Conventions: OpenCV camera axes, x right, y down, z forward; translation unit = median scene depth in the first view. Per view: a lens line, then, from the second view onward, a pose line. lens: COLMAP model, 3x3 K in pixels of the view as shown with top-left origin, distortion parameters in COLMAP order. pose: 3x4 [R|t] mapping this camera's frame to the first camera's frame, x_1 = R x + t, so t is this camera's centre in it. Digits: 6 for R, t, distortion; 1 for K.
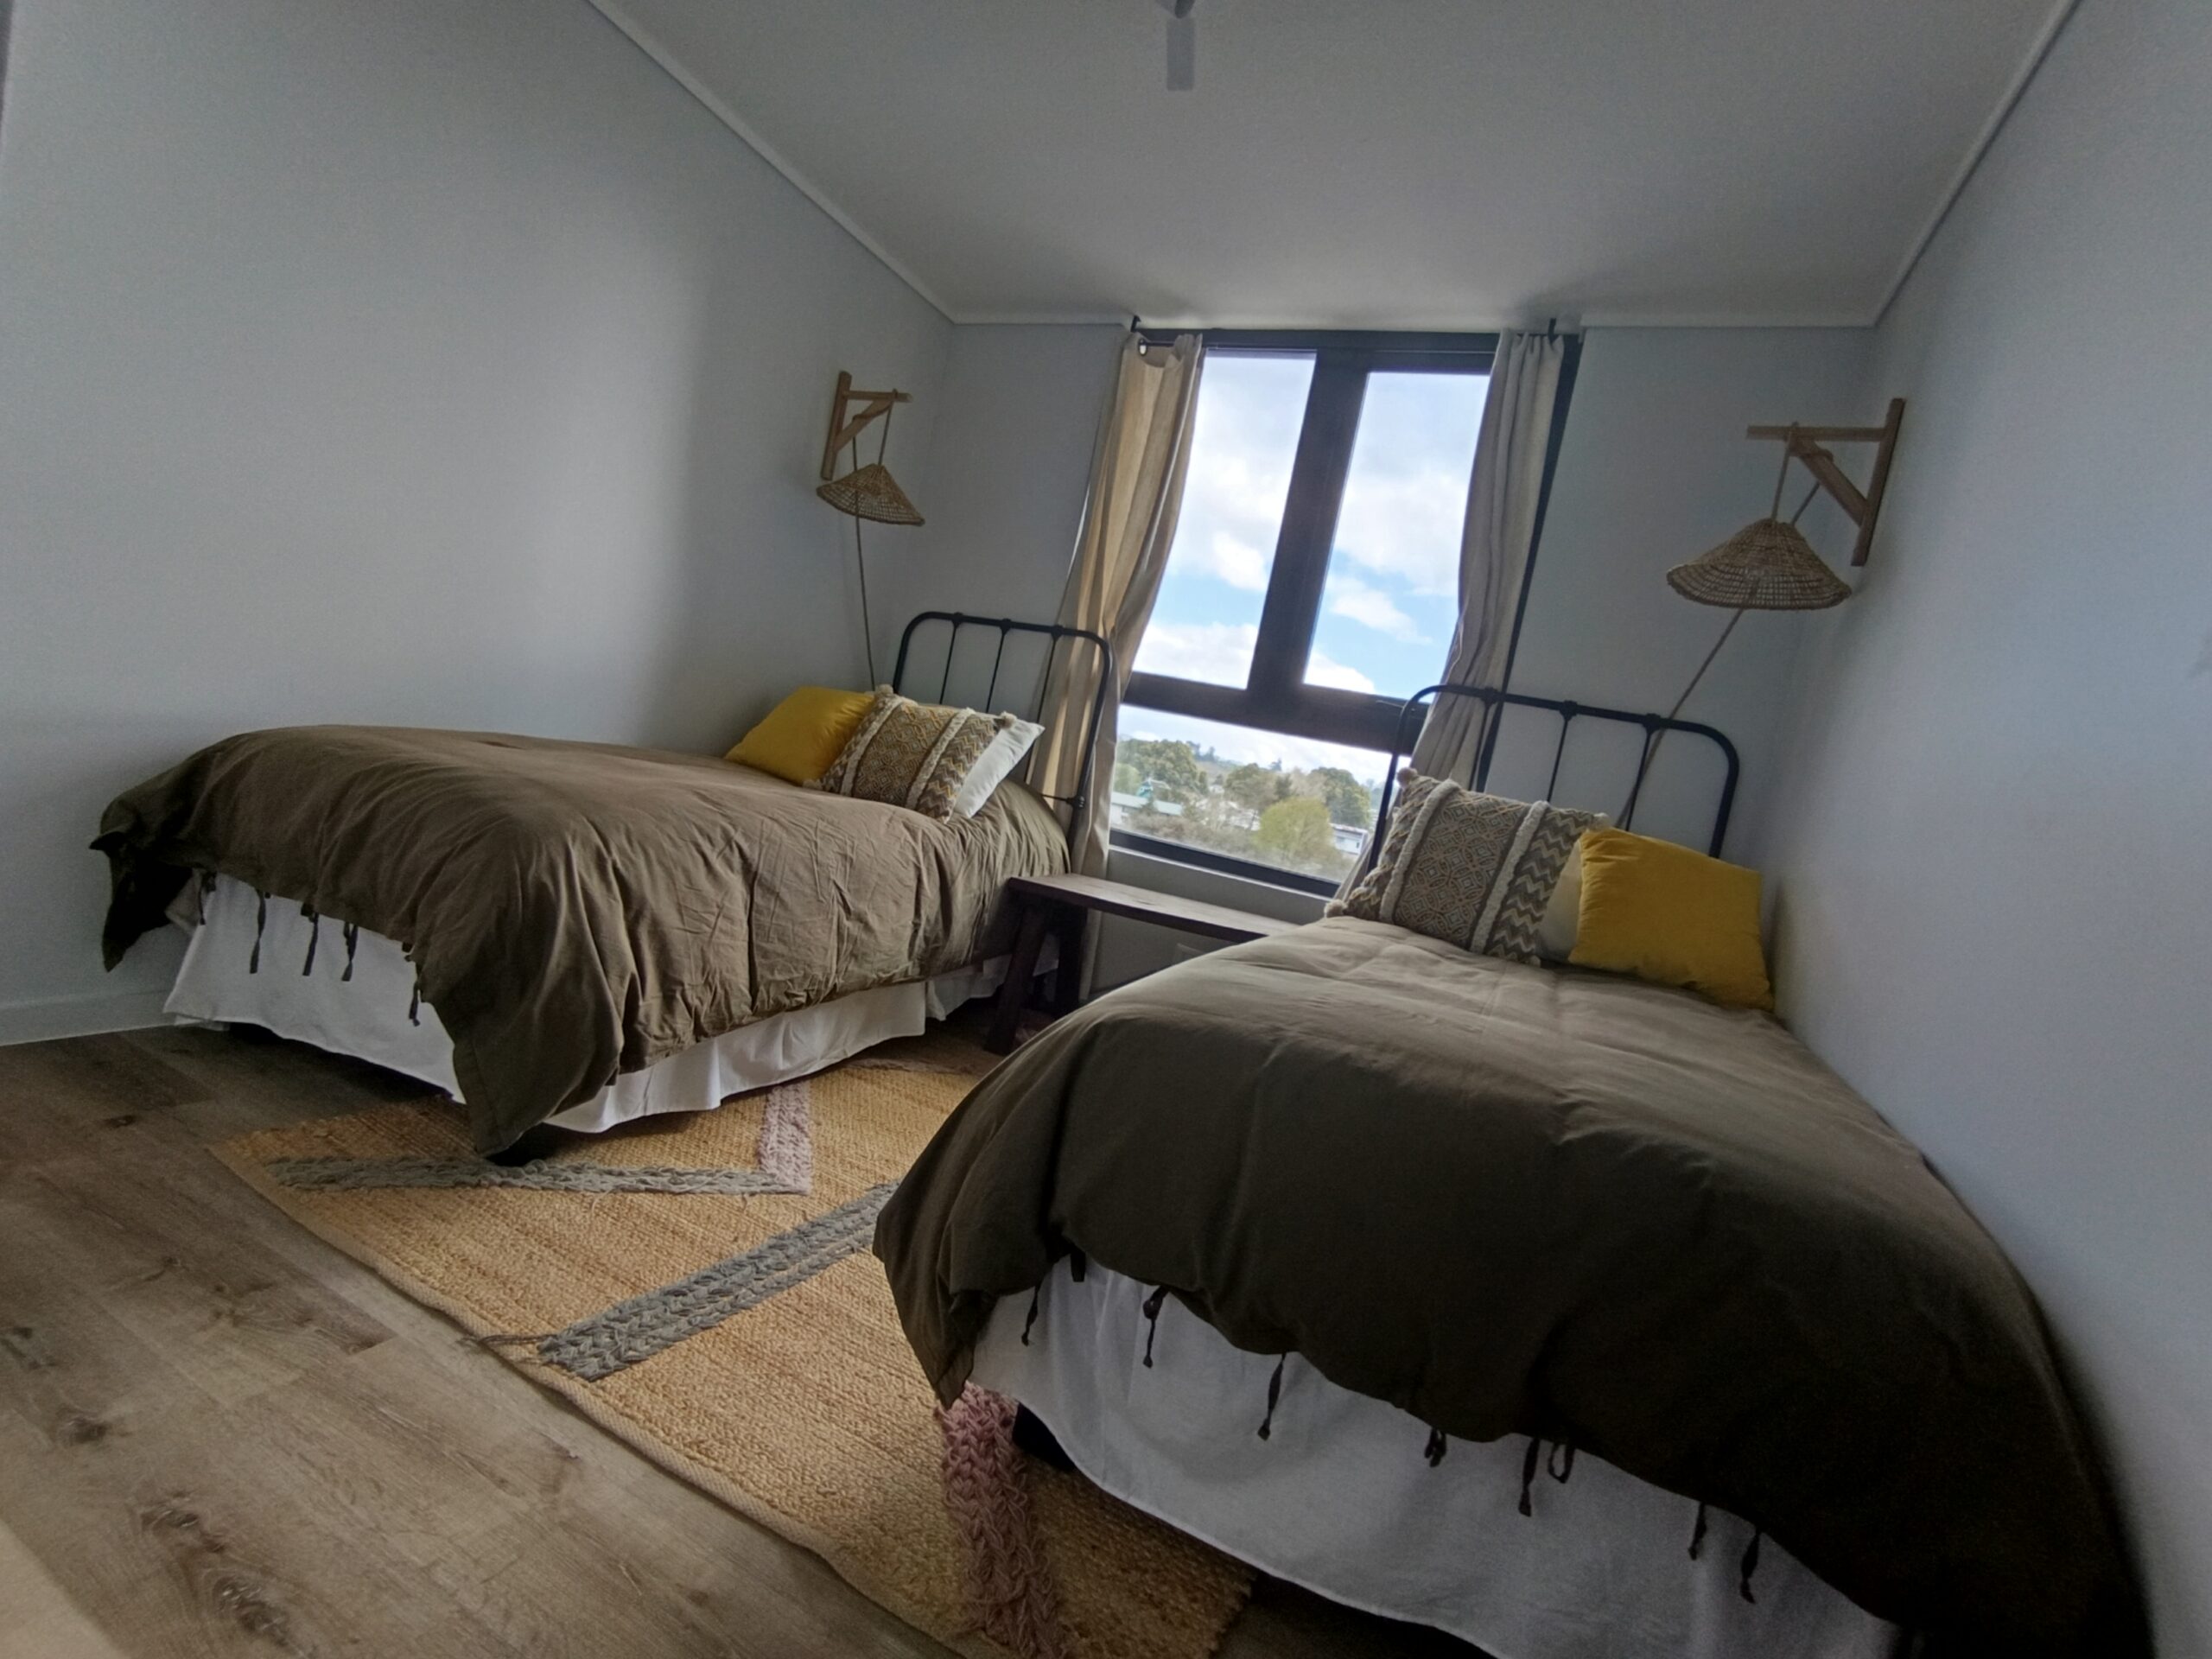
lens RADIAL K [[1015.2, 0, 1096.4], [0, 1015.2, 827.1], [0, 0, 1]] dist [-0.035616, 0.025998]
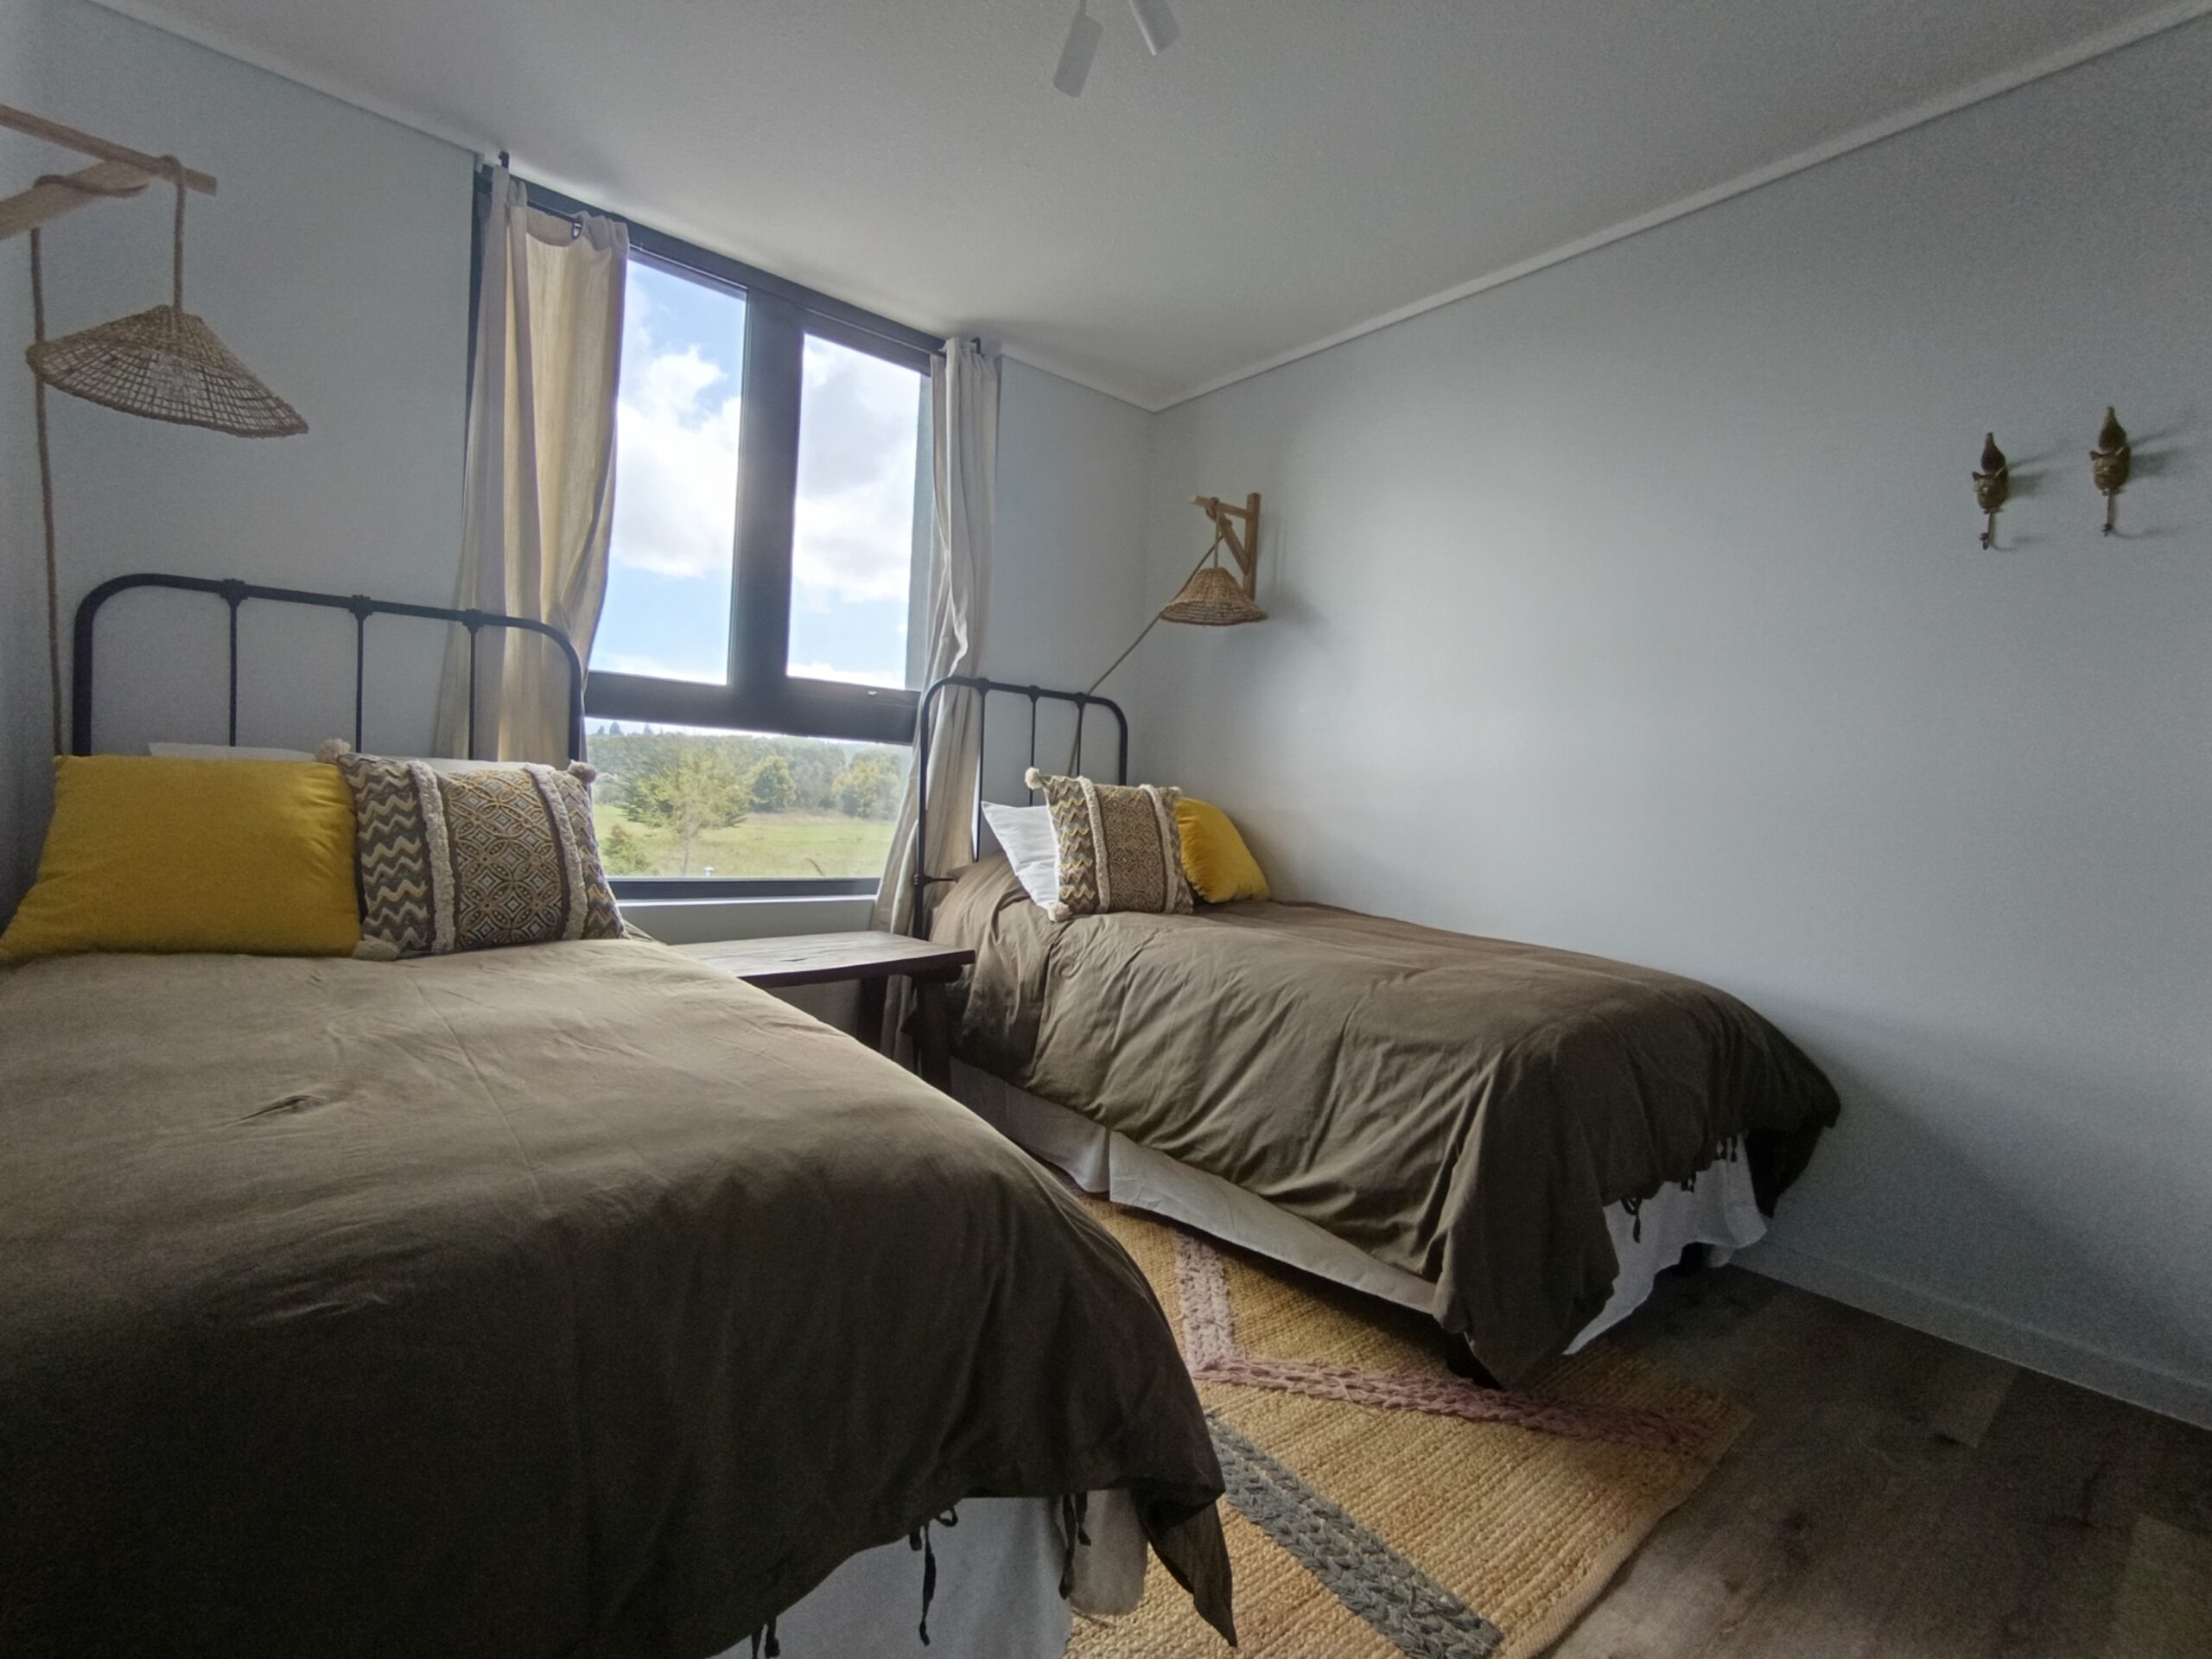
lens RADIAL K [[1015.2, 0, 1096.4], [0, 1015.2, 827.1], [0, 0, 1]] dist [-0.035616, 0.025998]
pose [[0.435442, -0.202237, 0.877206, -0.668155], [0.092210, 0.979334, 0.180009, -0.195379], [-0.895482, 0.002504, 0.445091, 0.458961]]
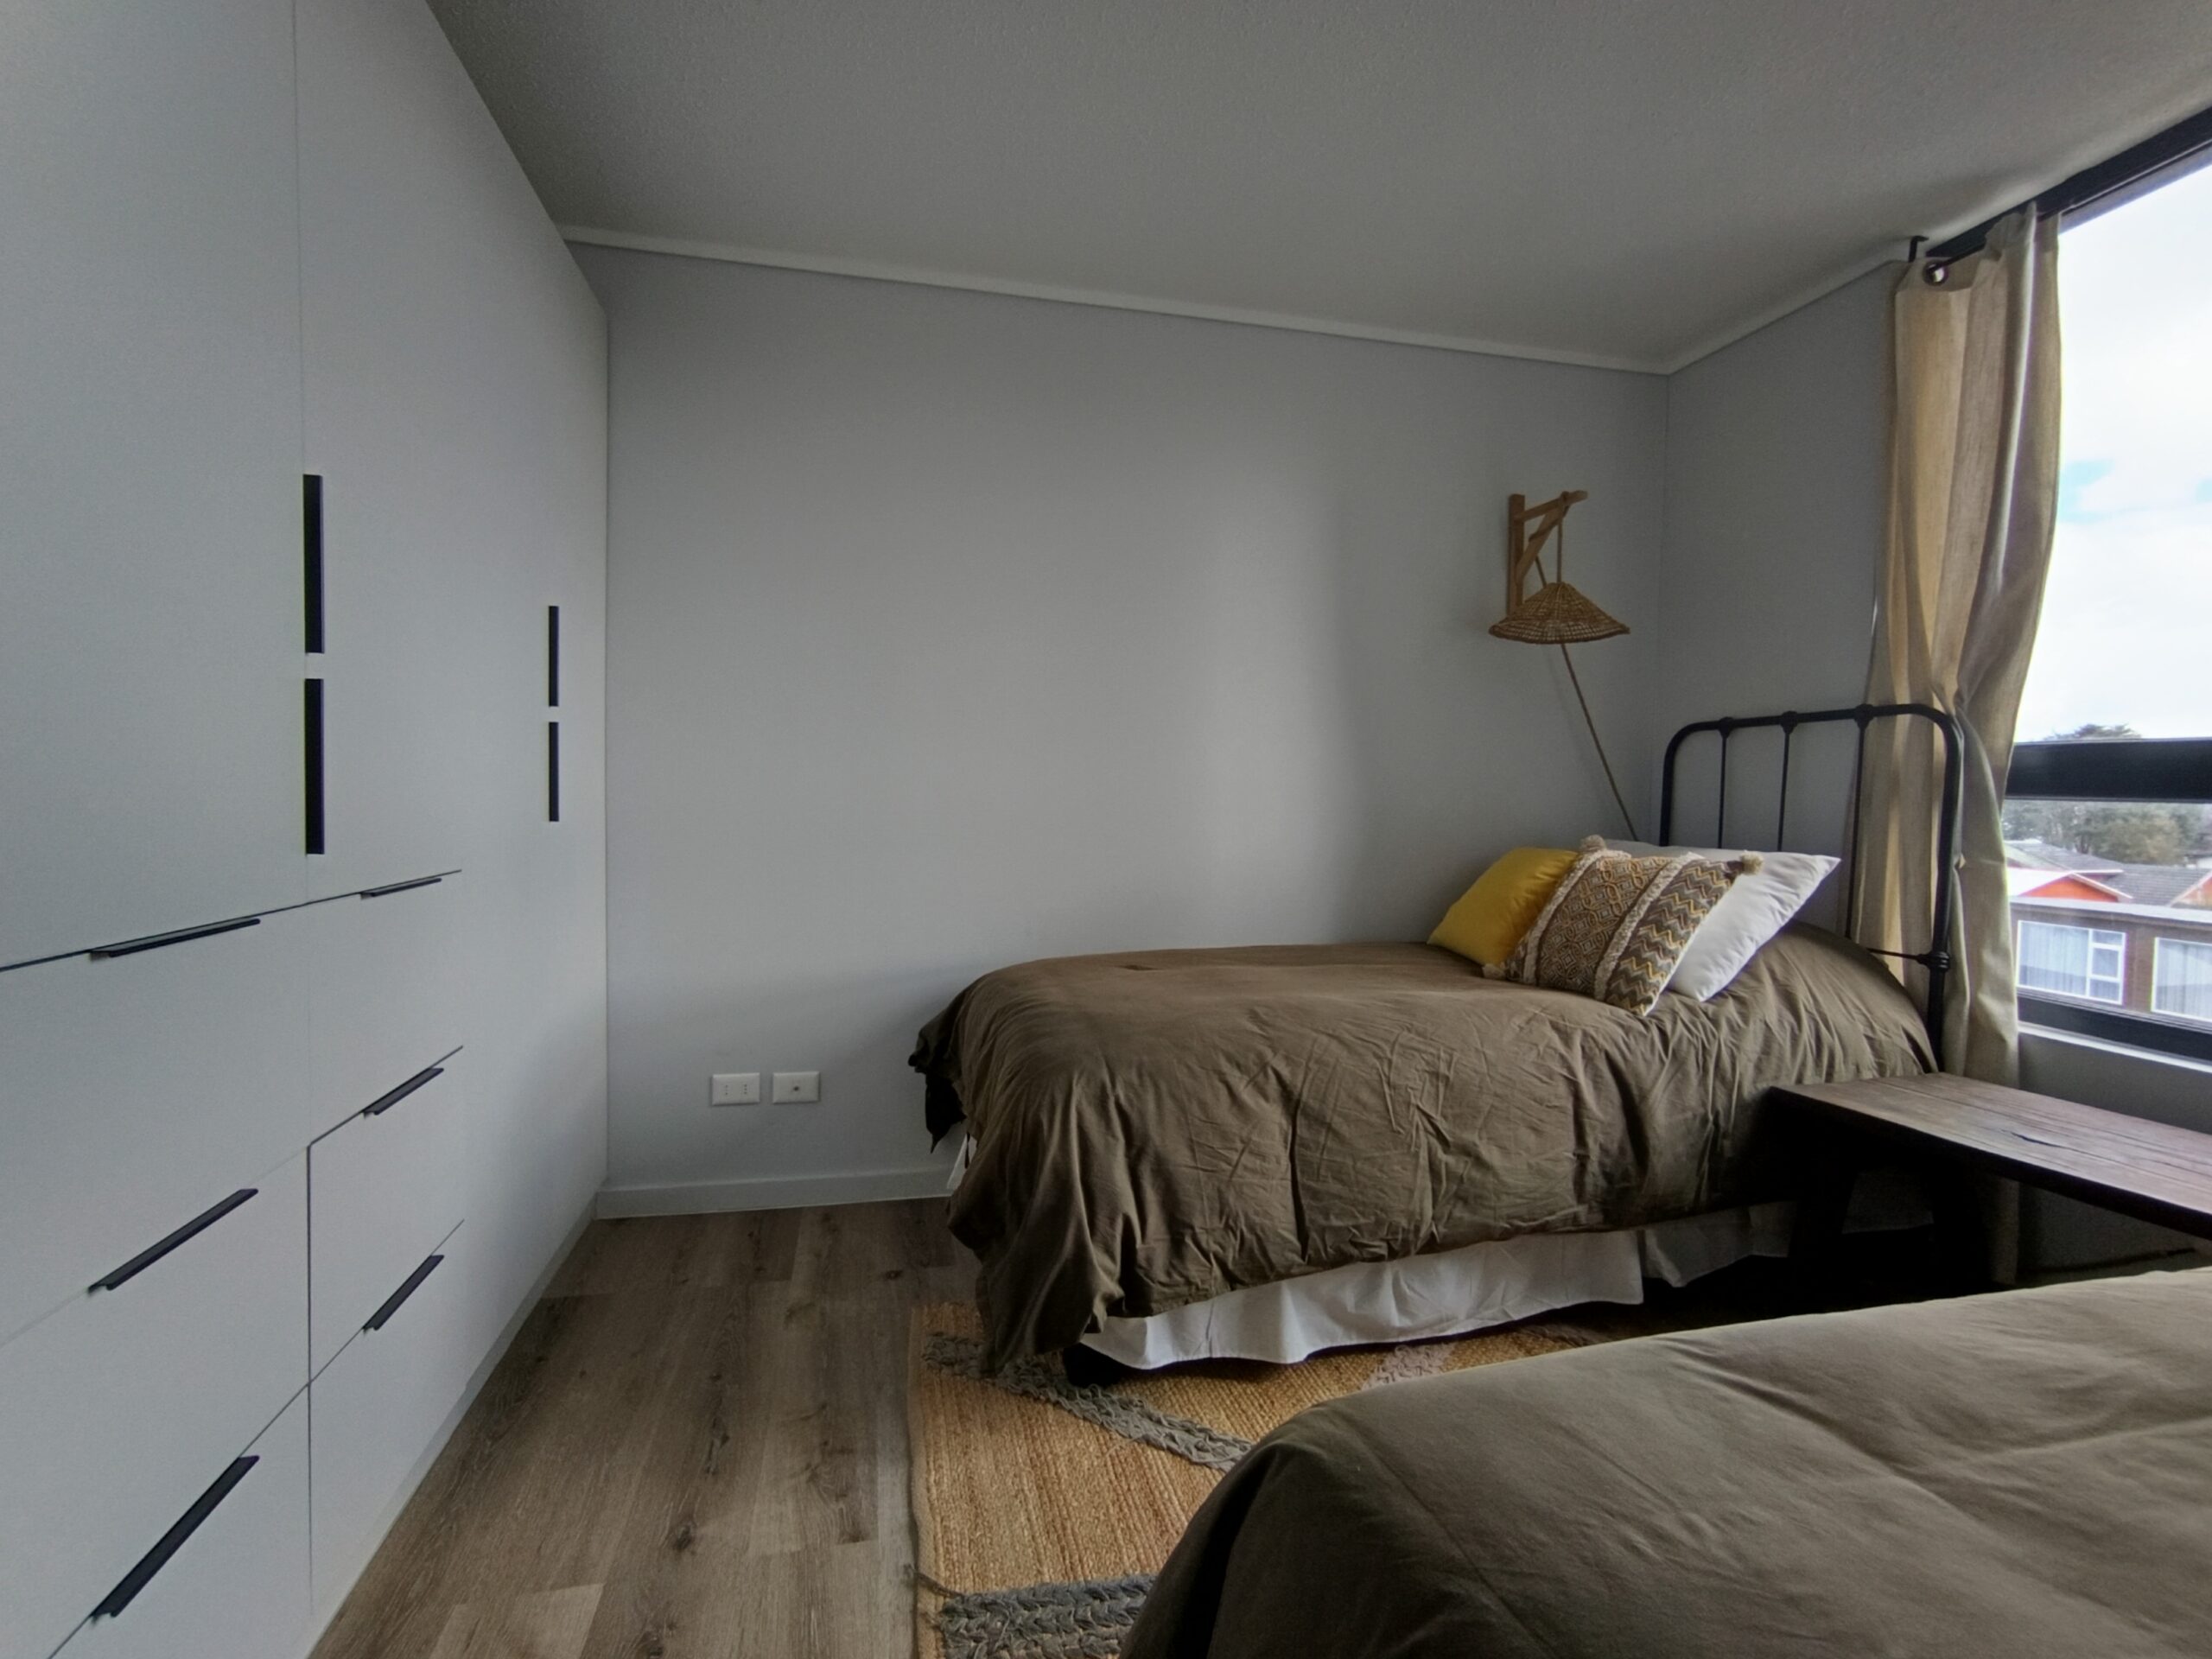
lens RADIAL K [[1015.2, 0, 1096.4], [0, 1015.2, 827.1], [0, 0, 1]] dist [-0.035616, 0.025998]
pose [[0.601910, -0.157180, -0.782943, 0.240854], [0.053819, 0.986193, -0.156609, -0.051528], [0.796749, 0.052127, 0.602058, 0.234883]]
